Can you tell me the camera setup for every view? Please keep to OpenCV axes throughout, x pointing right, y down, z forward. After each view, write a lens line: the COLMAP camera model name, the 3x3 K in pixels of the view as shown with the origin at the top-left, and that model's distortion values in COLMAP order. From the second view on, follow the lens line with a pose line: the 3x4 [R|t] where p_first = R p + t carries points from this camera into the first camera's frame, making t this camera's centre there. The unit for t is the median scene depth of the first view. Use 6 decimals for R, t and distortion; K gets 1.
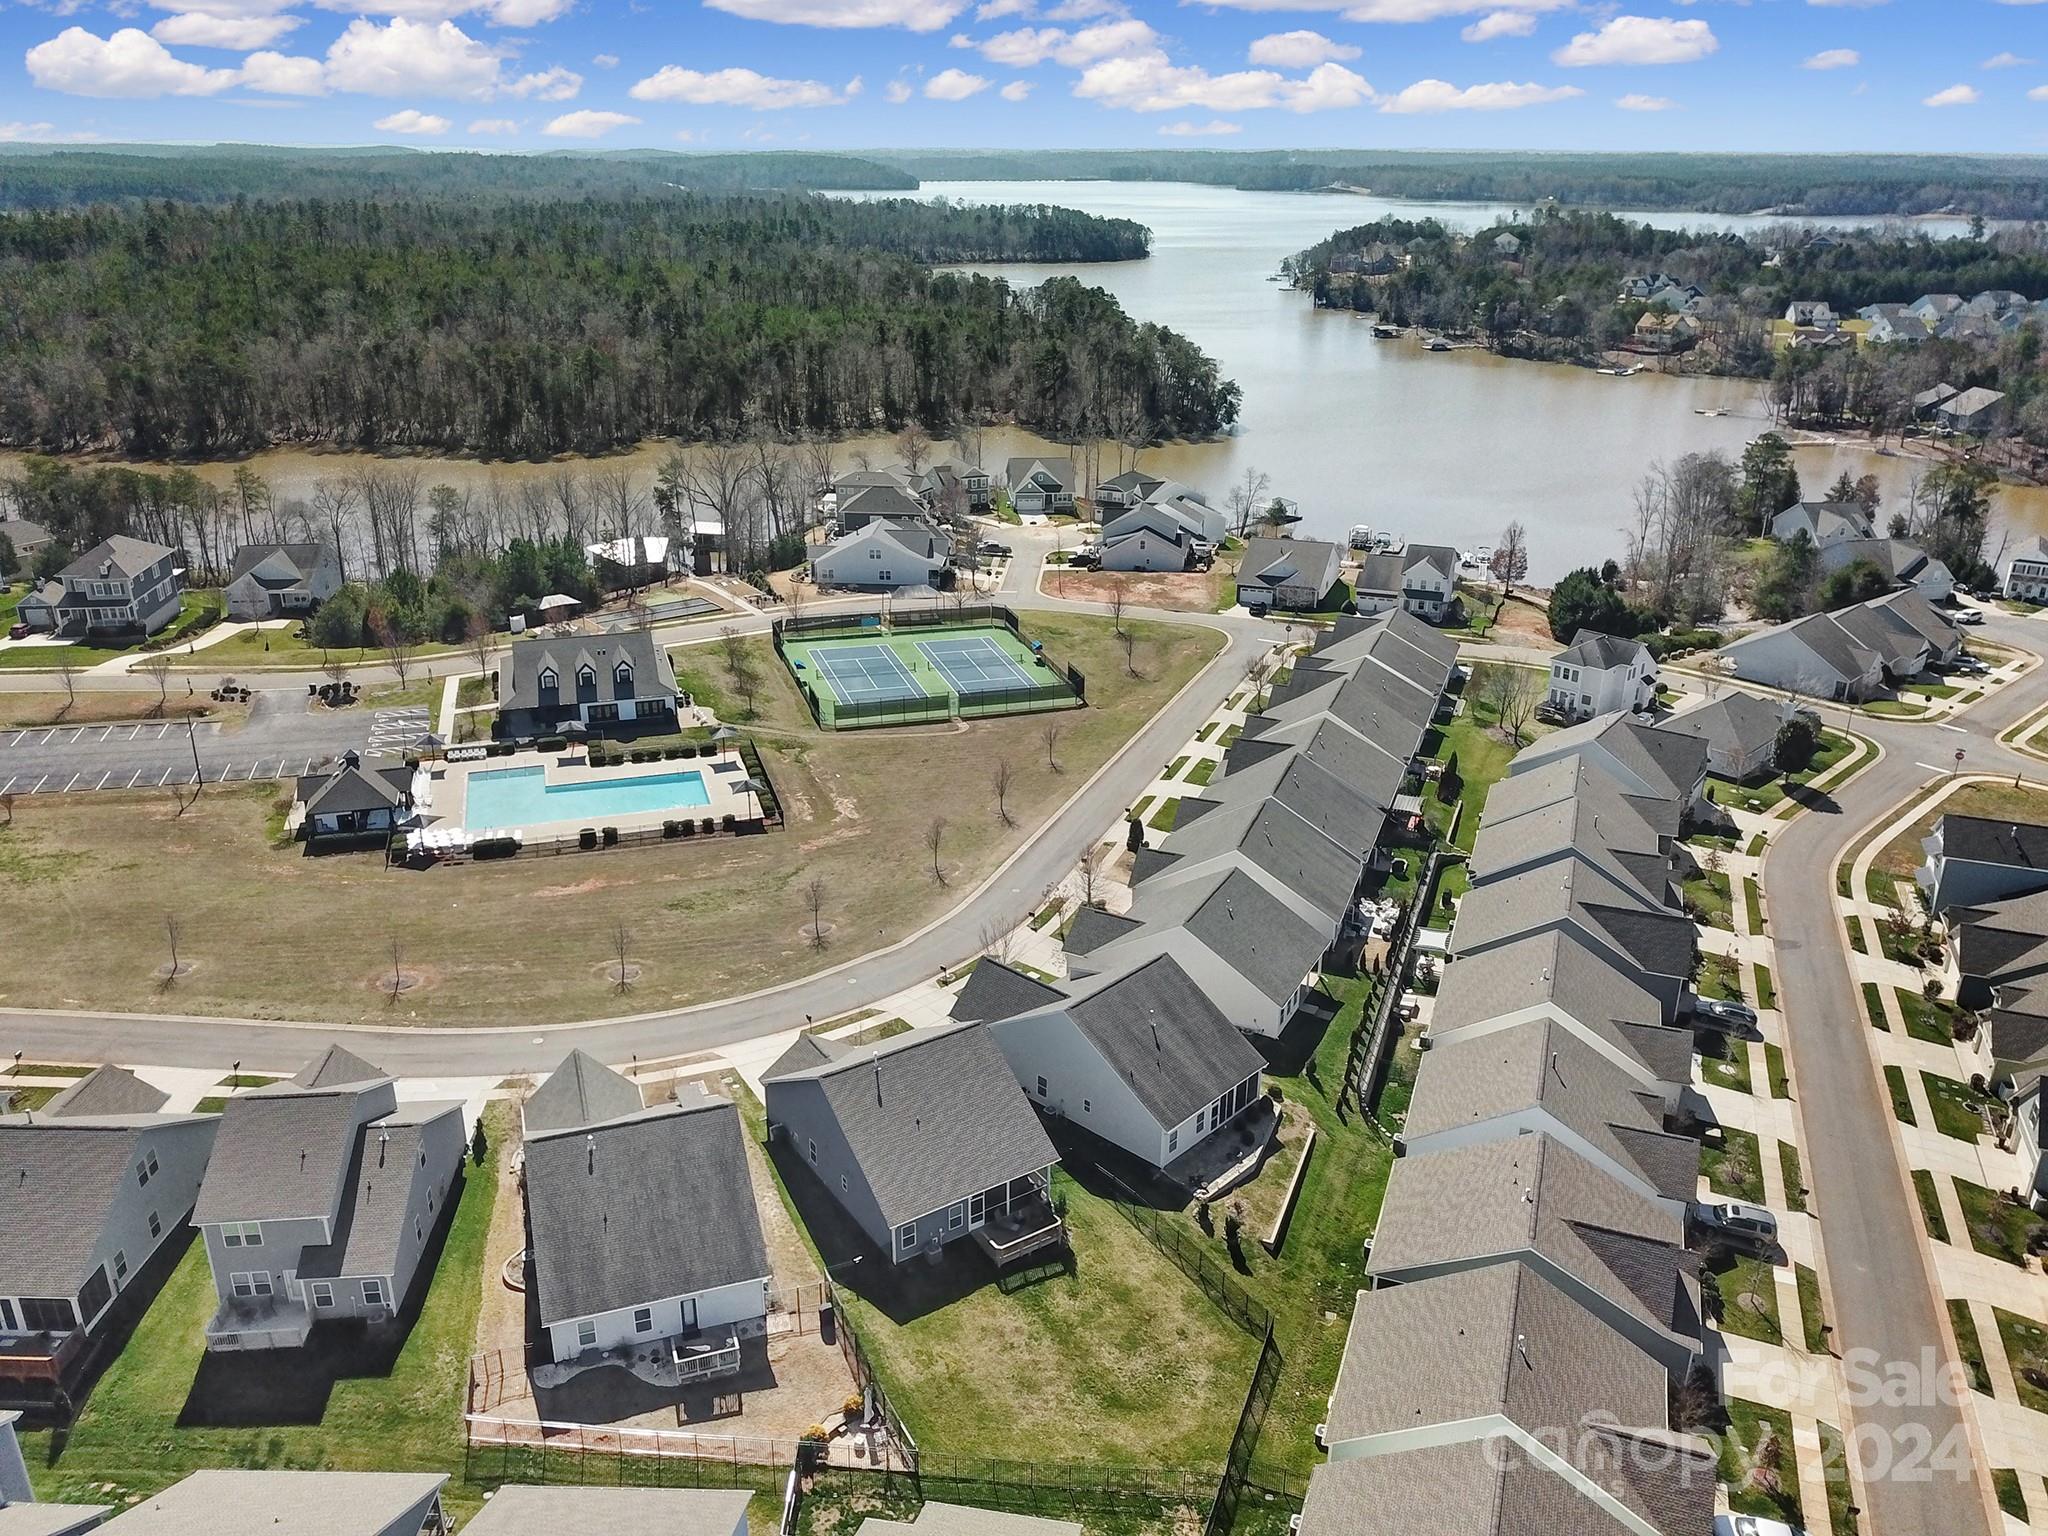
lens RADIAL K [[1558.6, 0, 1025.2], [0, 1558.6, 774.4], [0, 0, 1]] dist [0.013971, -0.010062]
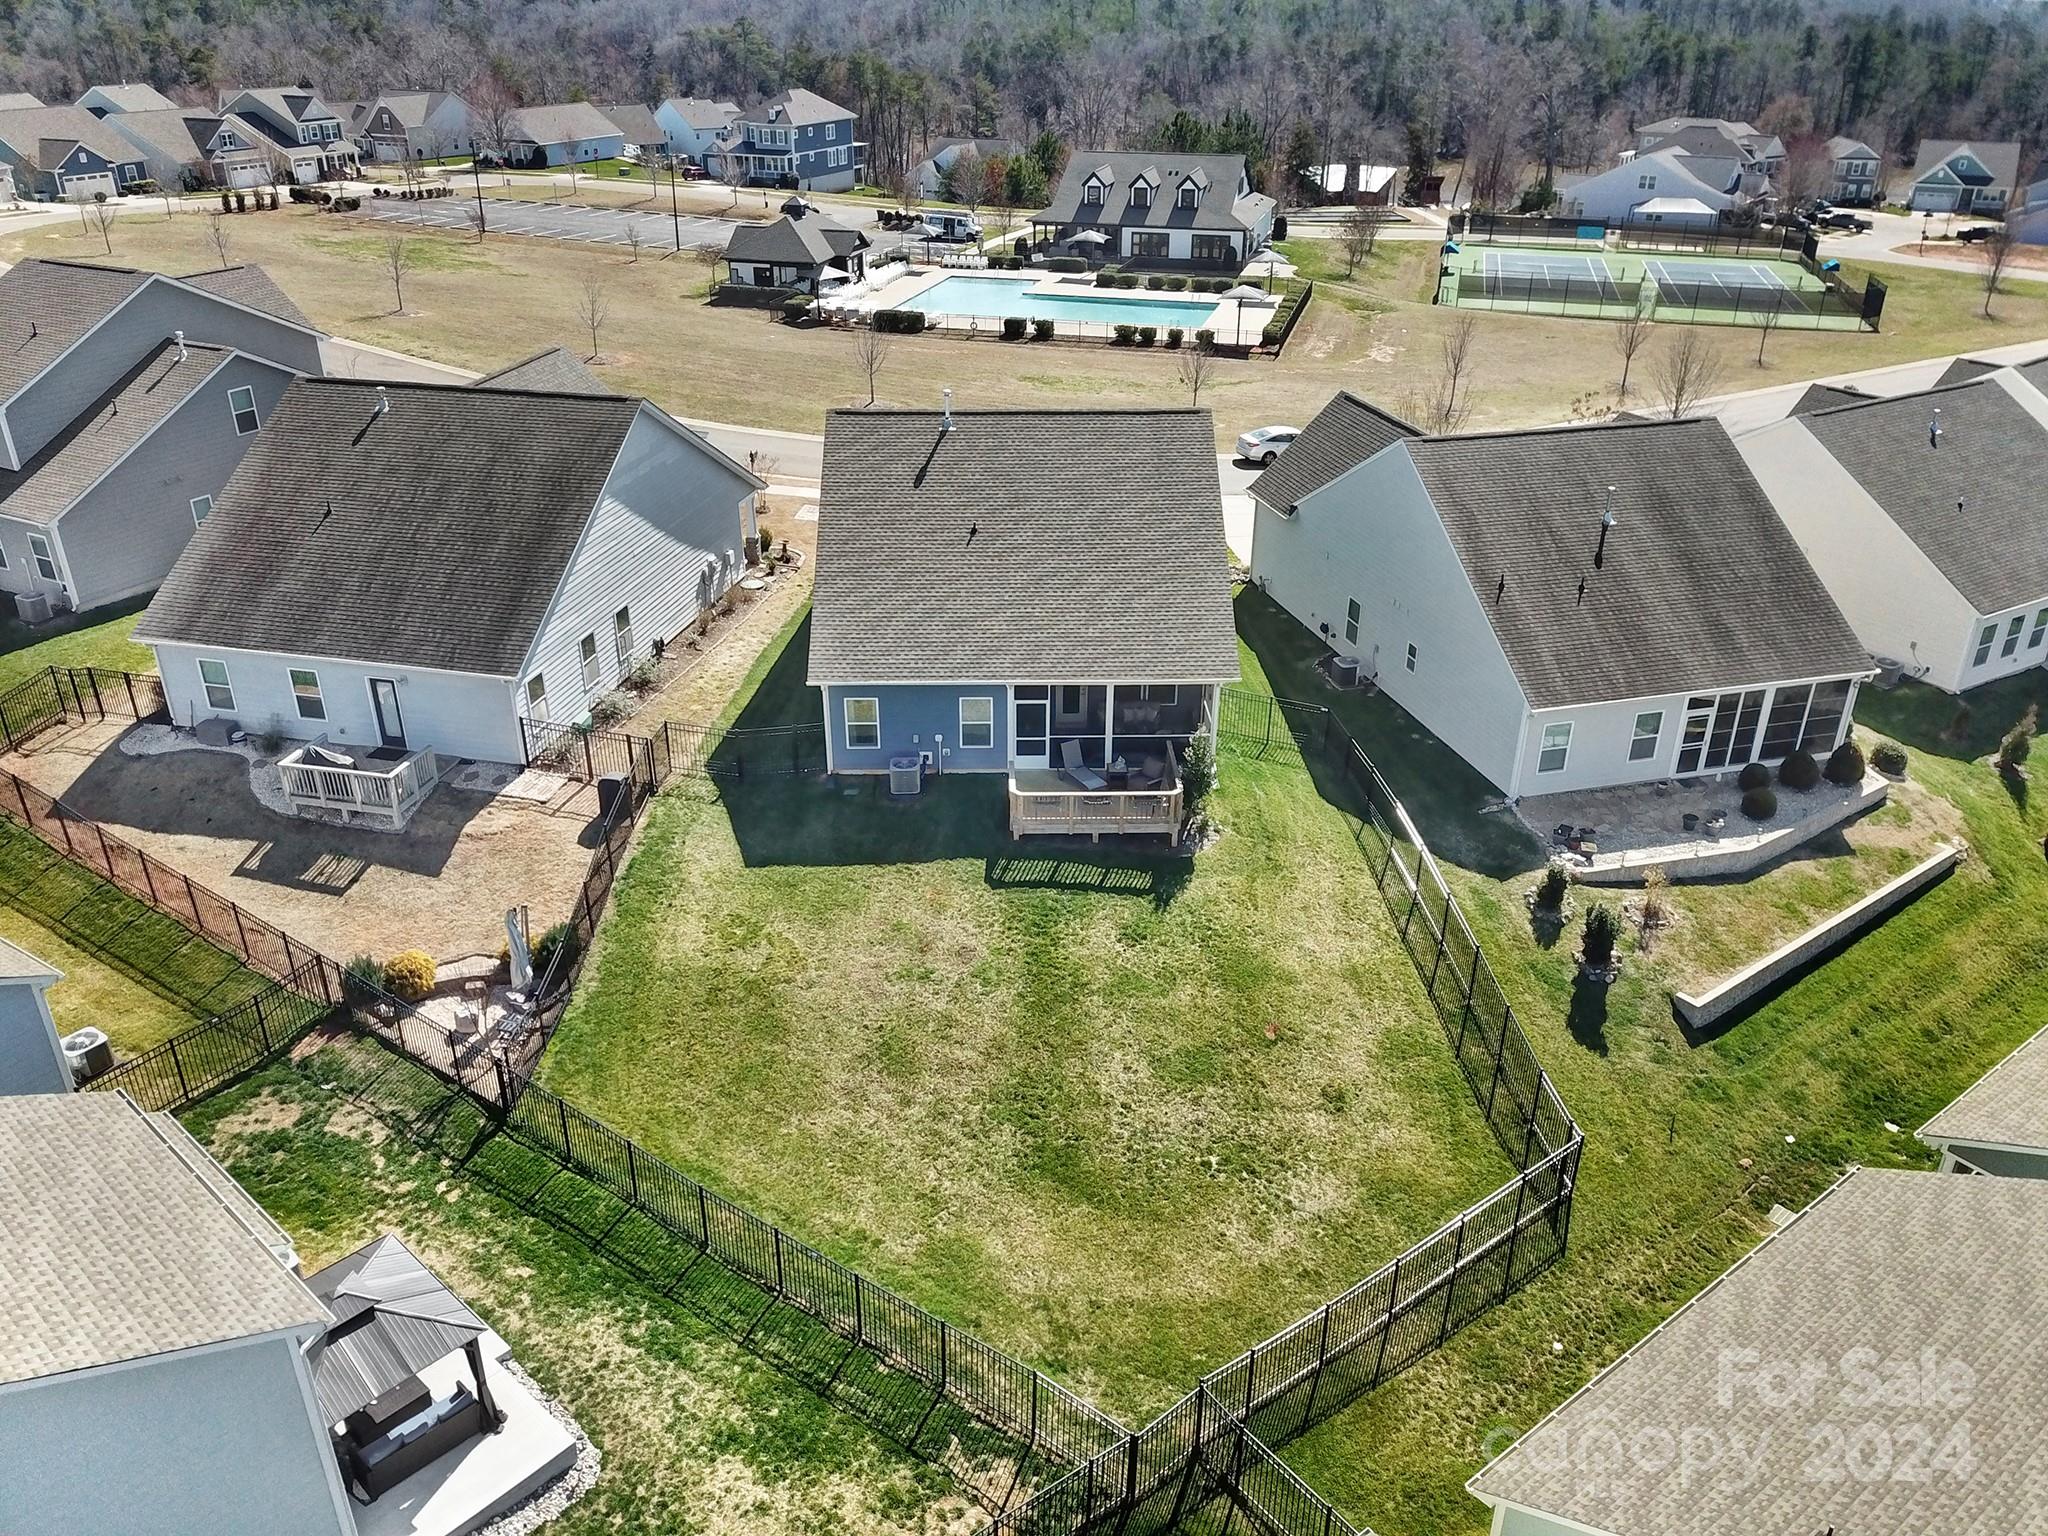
lens RADIAL K [[1558.6, 0, 1025.2], [0, 1558.6, 774.4], [0, 0, 1]] dist [0.013971, -0.010062]
pose [[0.846255, 0.238036, -0.476647, 0.137468], [-0.196595, 0.971023, 0.135885, 0.162956], [0.495180, -0.021287, 0.868529, 0.420675]]
